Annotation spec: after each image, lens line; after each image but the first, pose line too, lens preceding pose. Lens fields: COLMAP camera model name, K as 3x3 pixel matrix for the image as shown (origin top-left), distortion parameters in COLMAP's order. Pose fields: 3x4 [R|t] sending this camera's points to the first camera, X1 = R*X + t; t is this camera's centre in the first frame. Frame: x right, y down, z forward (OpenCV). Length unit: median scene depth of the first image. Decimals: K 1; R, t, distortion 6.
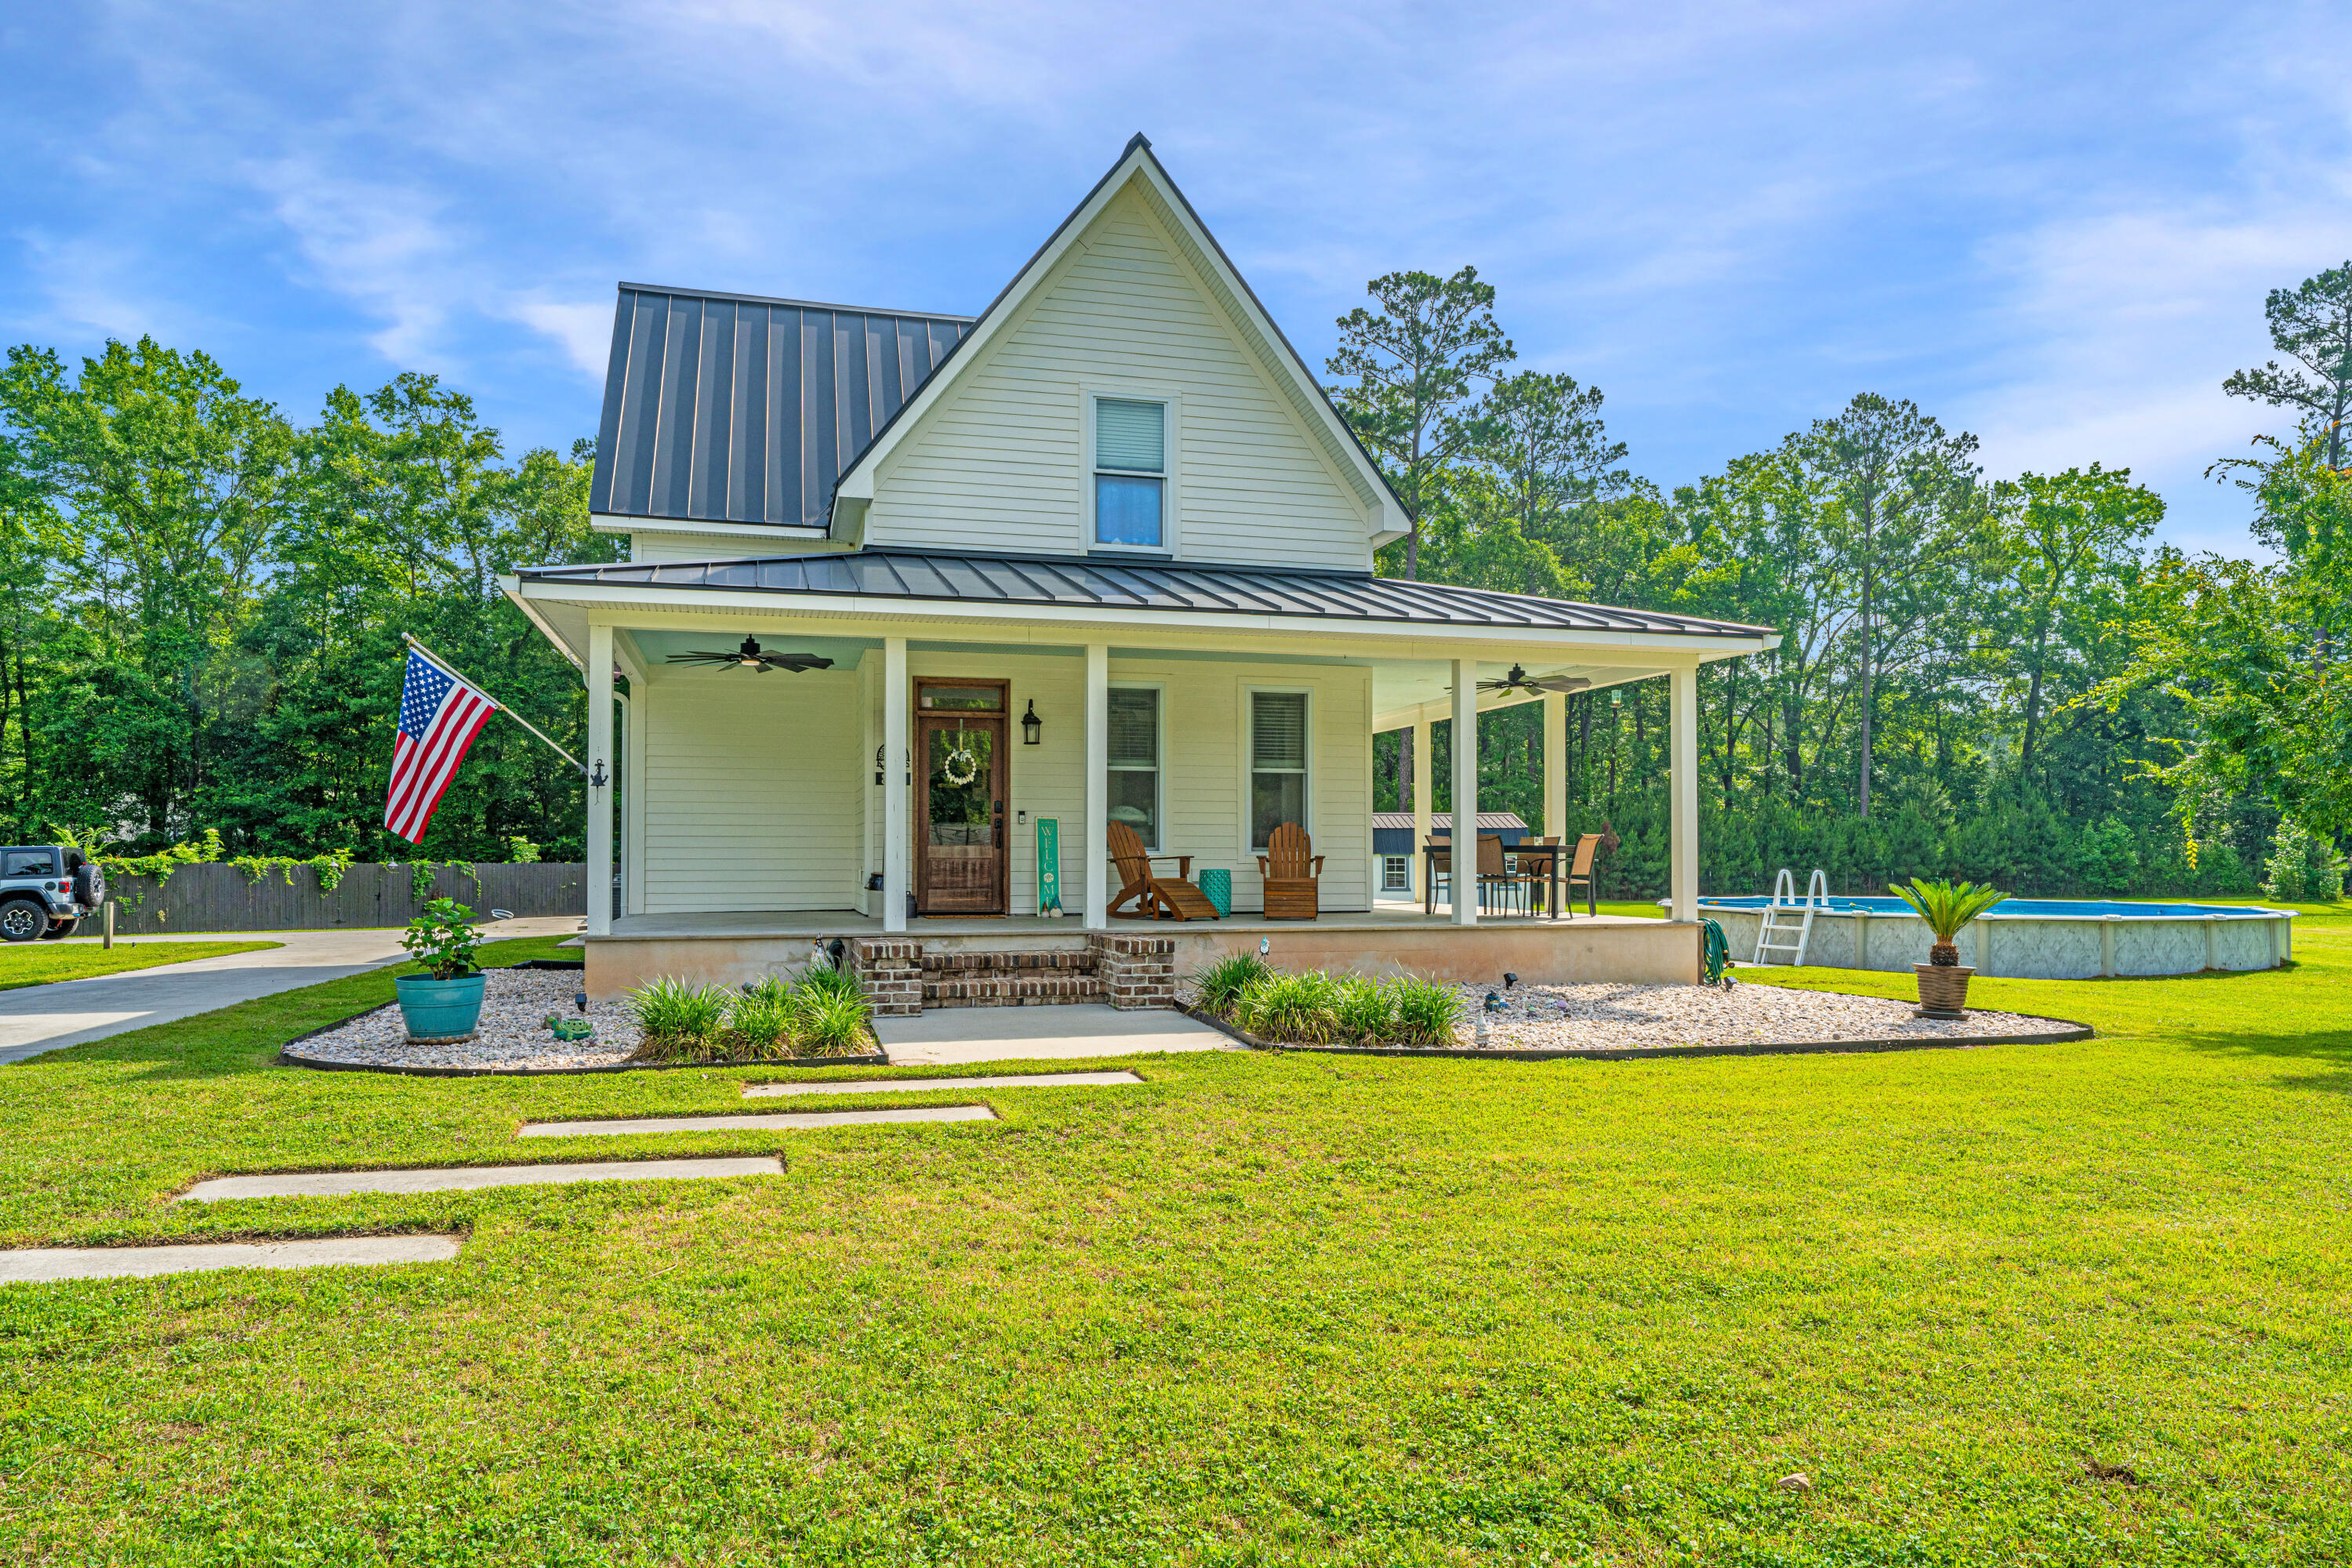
lens RADIAL K [[1441.3, 0, 1161.4], [0, 1441.3, 831.3], [0, 0, 1]] dist [-0.001349, -0.000611]
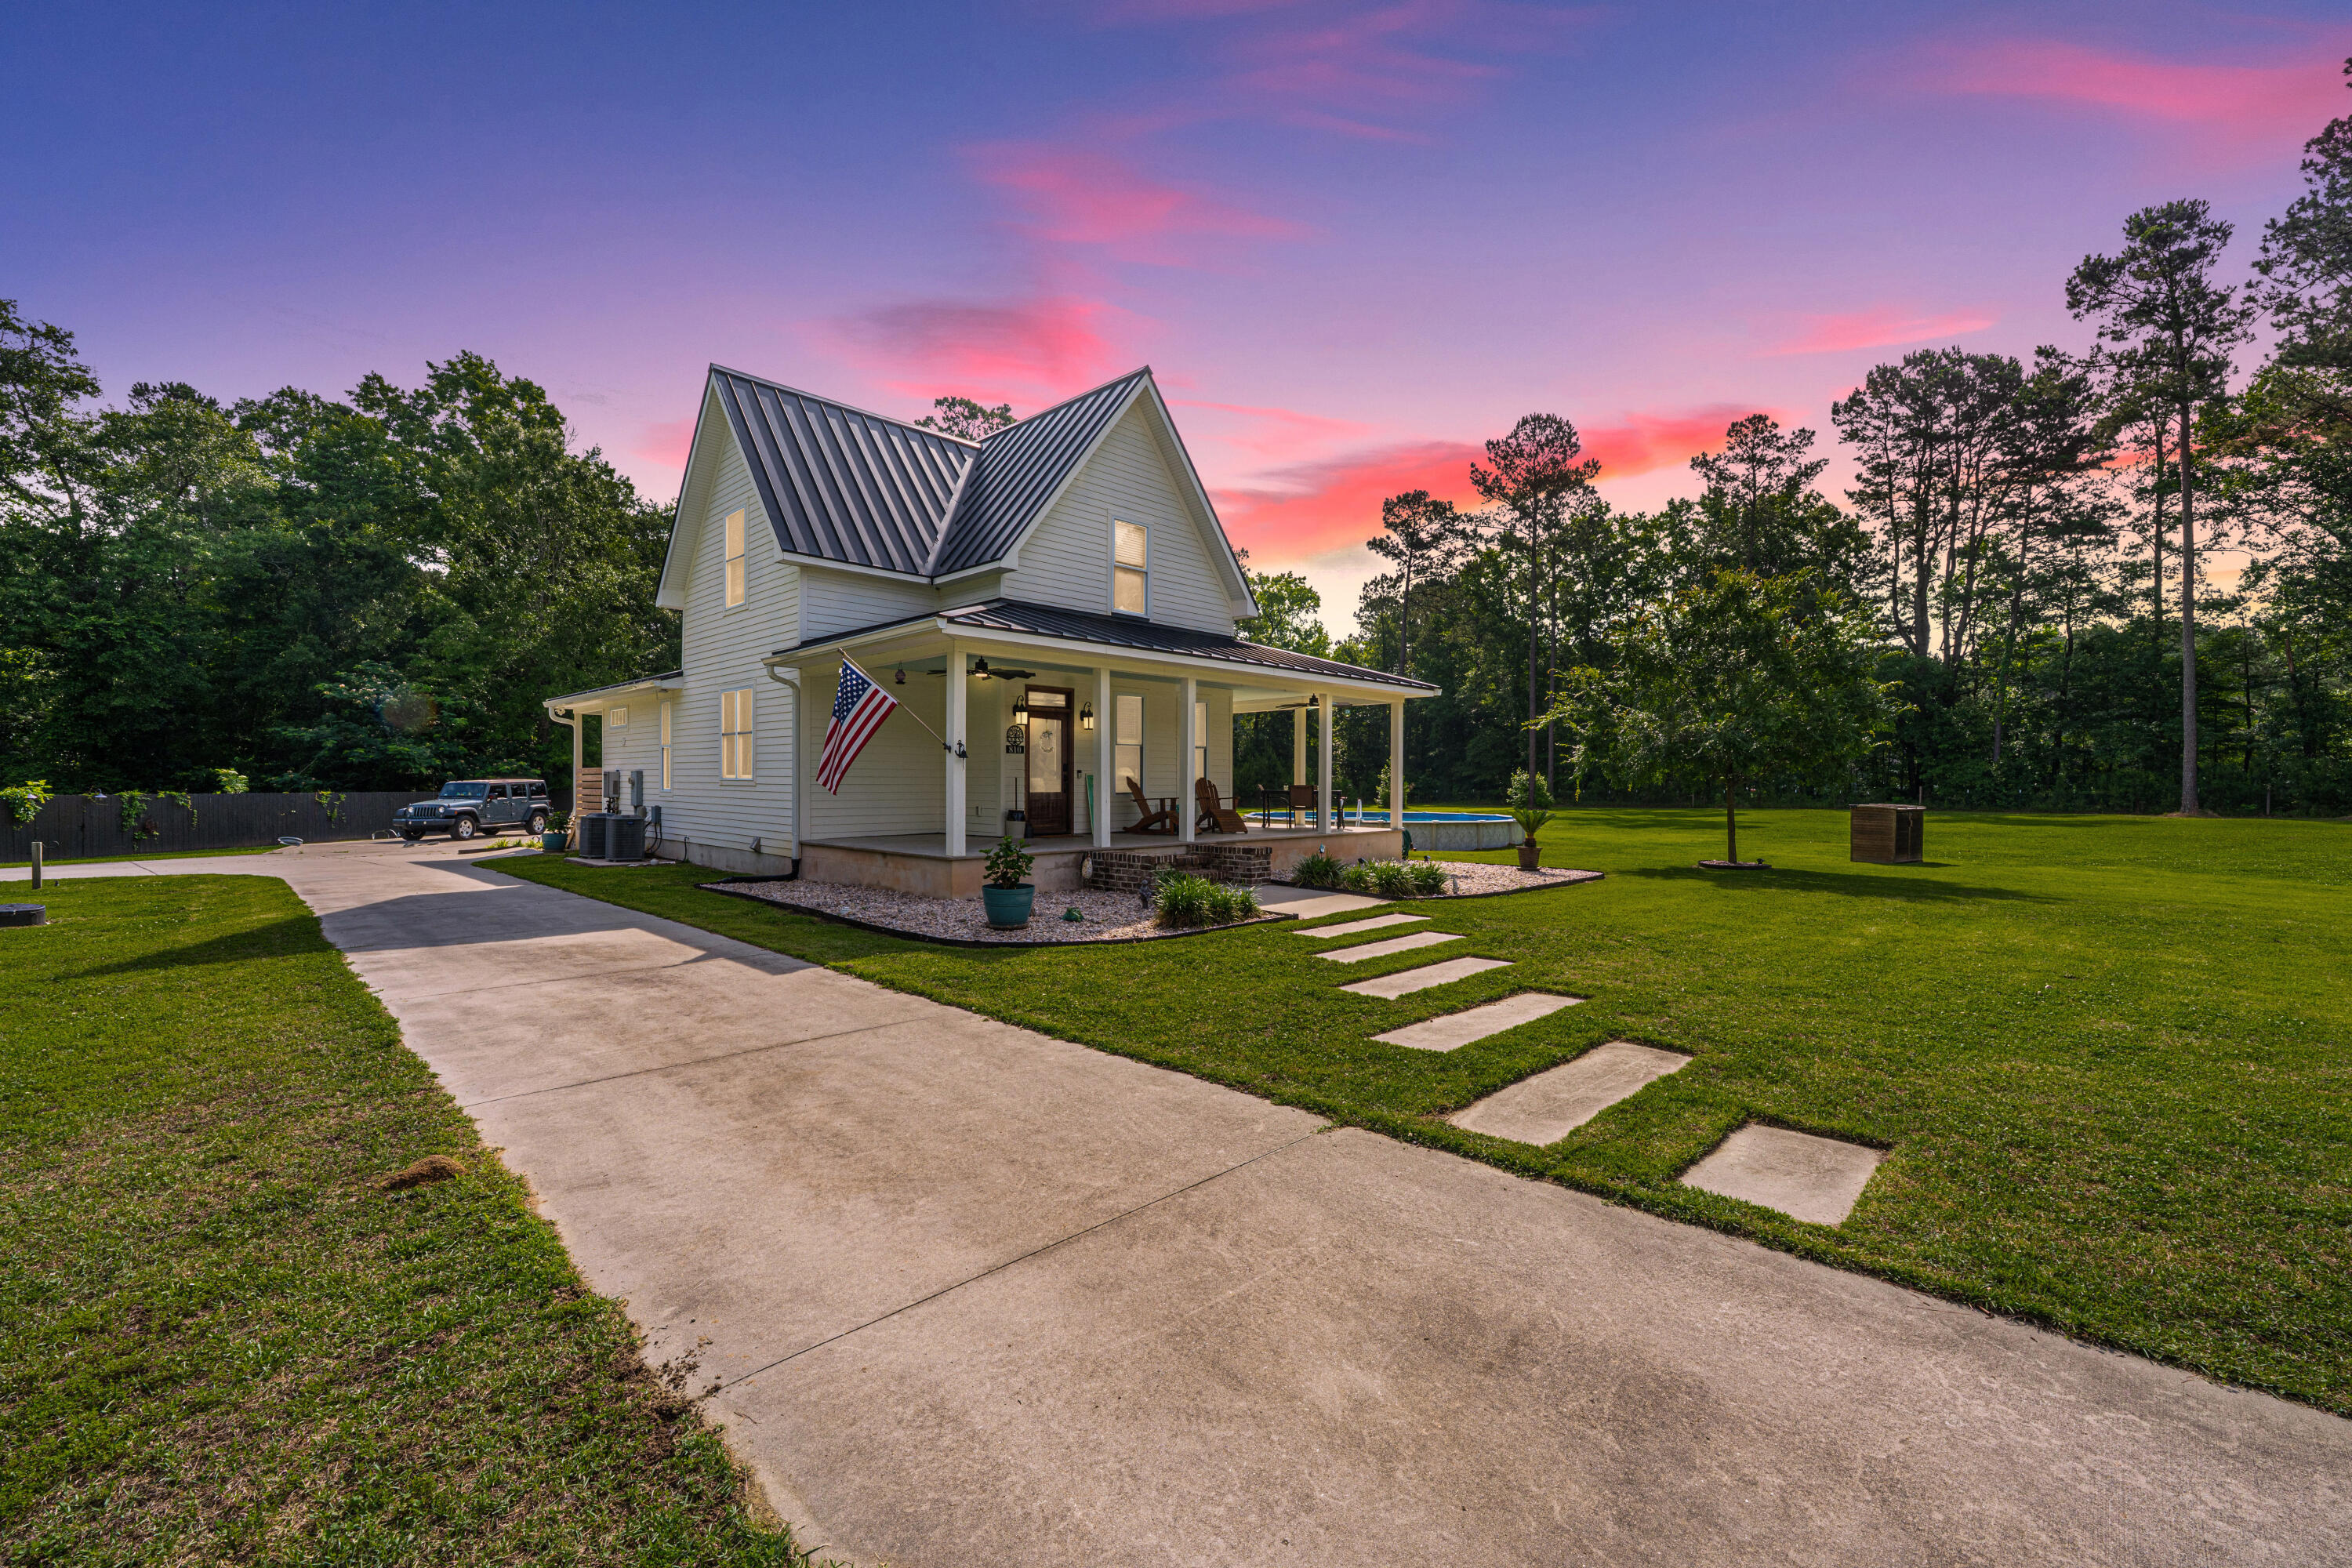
lens RADIAL K [[959.3, 0, 1199.2], [0, 959.3, 785.7], [0, 0, 1]] dist [0.001300, -0.000559]
pose [[0.853649, 0.000489, 0.520848, -0.110651], [-0.012825, 0.999716, 0.020080, -0.004088], [-0.520690, -0.023821, 0.853413, 0.001029]]
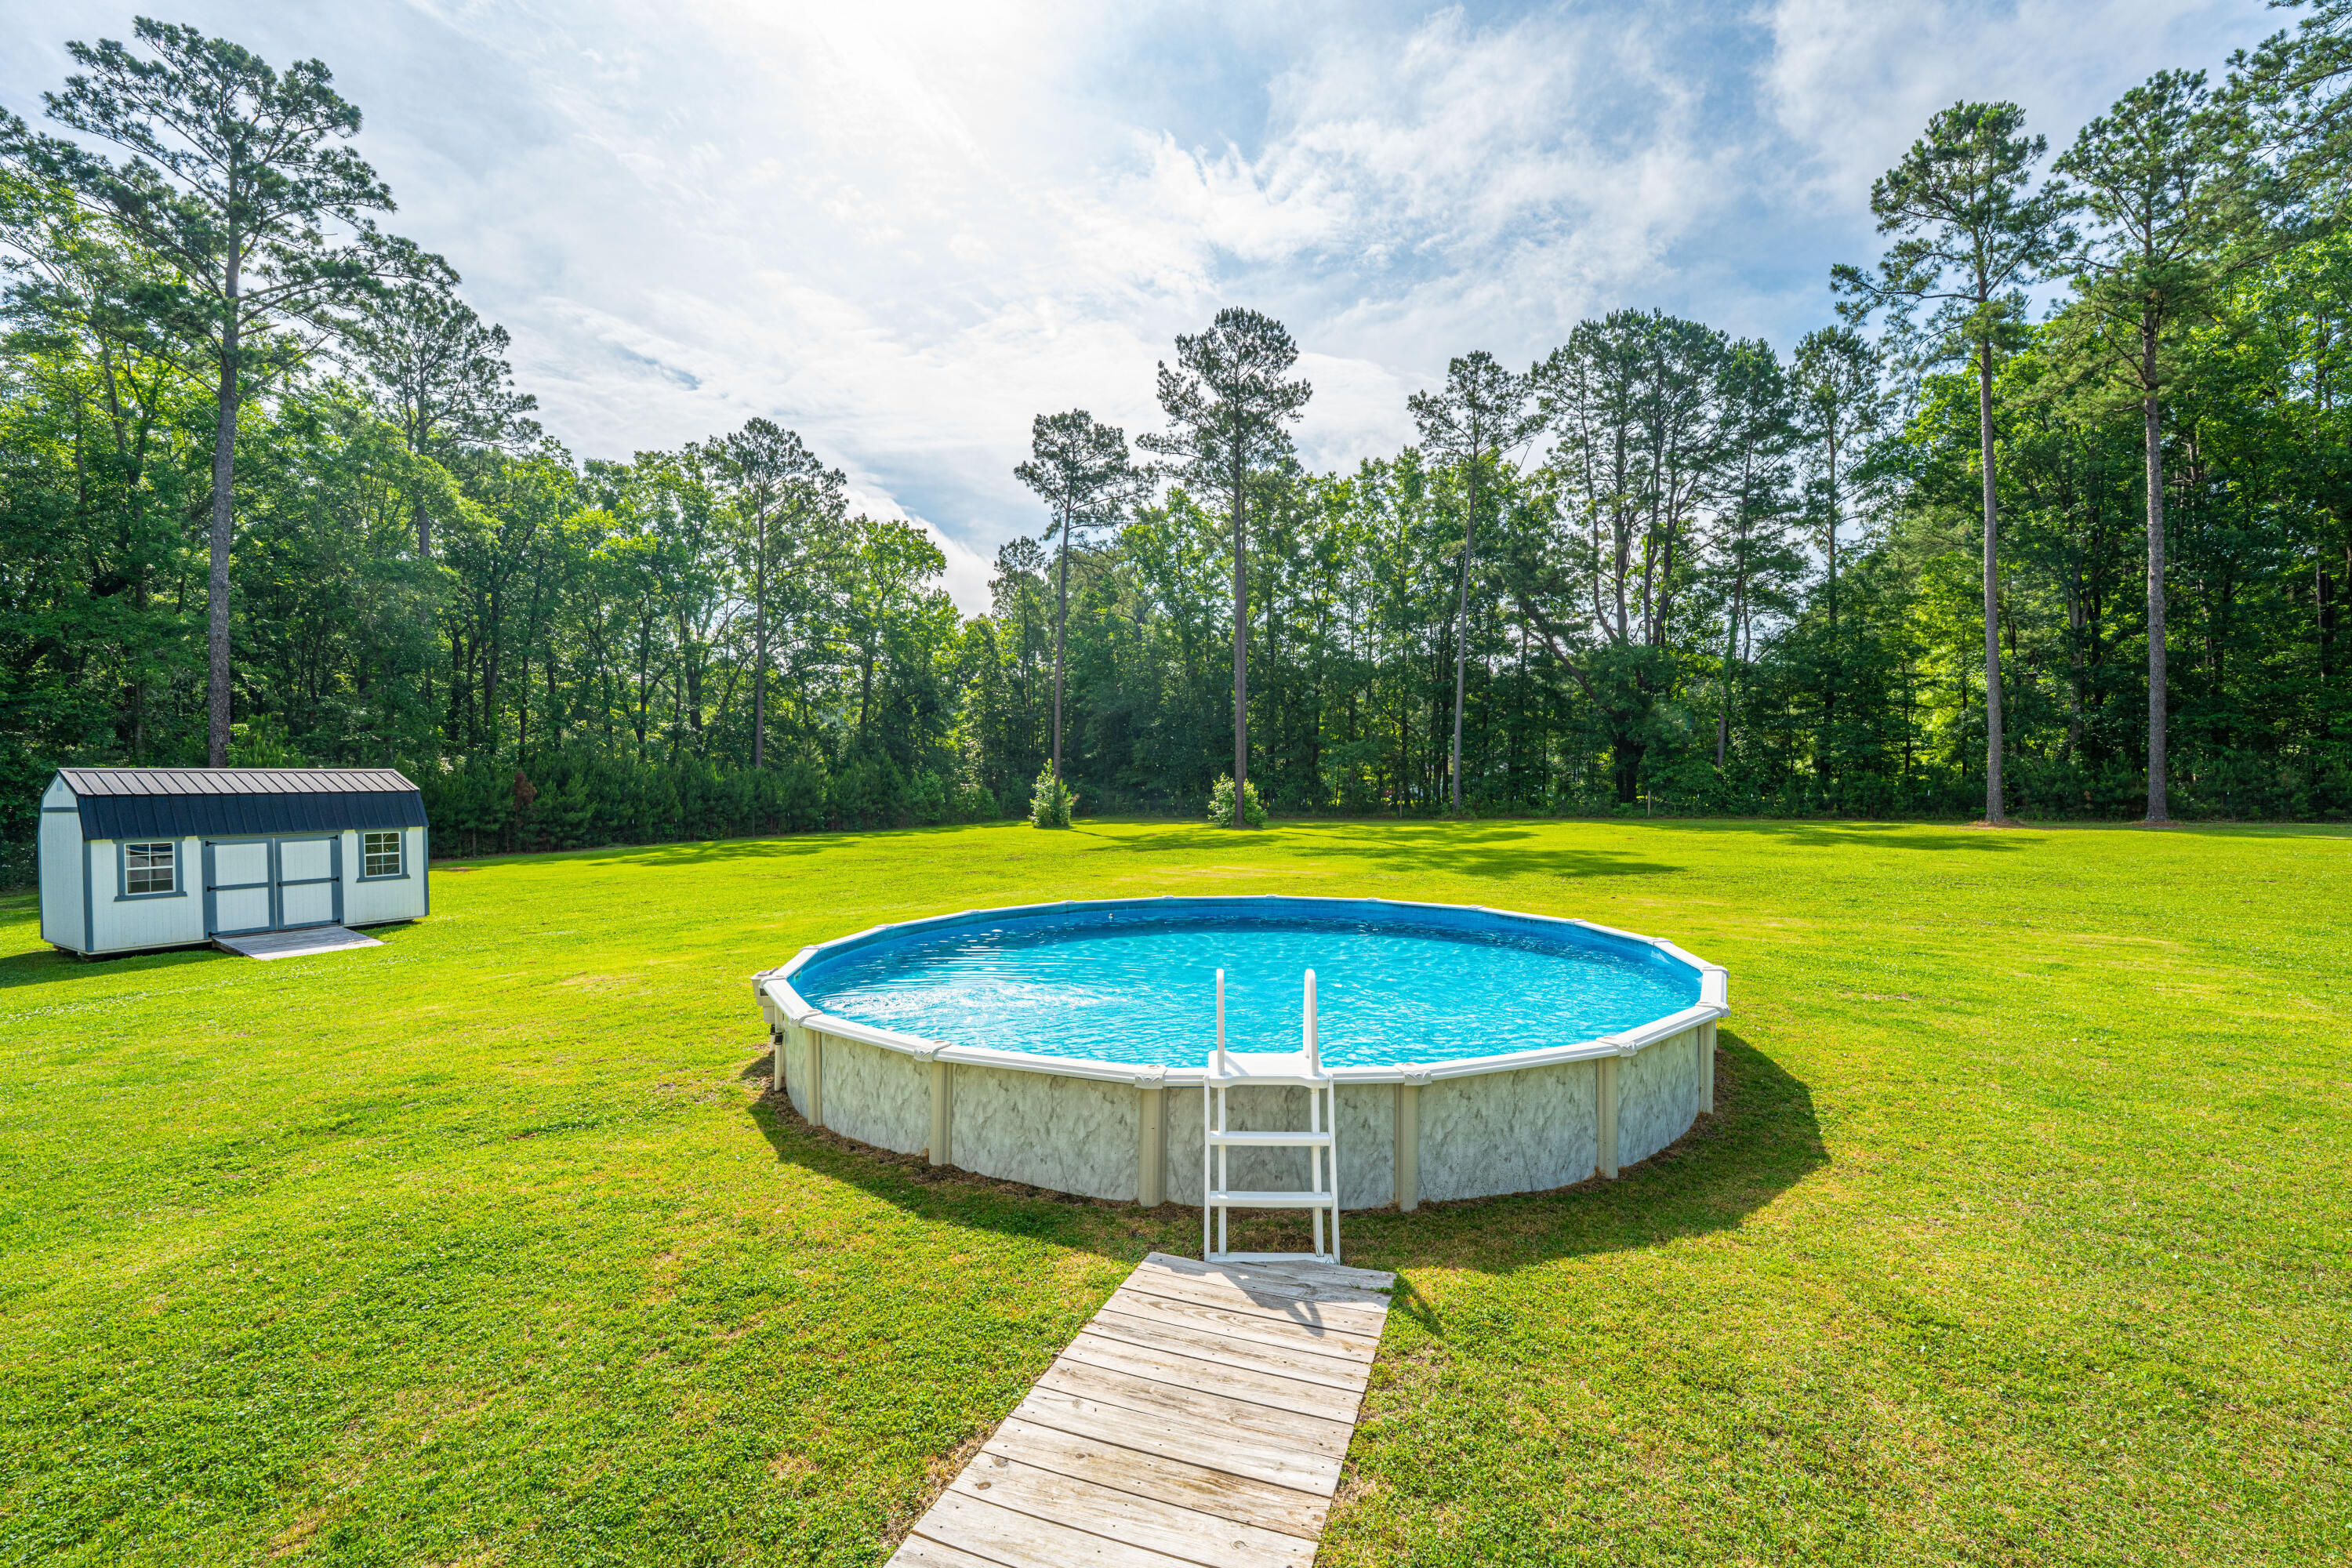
lens RADIAL K [[959.3, 0, 1177.4], [0, 959.3, 792.6], [0, 0, 1]] dist [0.001300, -0.000559]
pose [[0.608275, -0.013981, 0.793603, 0.059563], [-0.004248, 0.999773, 0.020870, -0.007625], [-0.793715, -0.016066, 0.608078, 0.234655]]
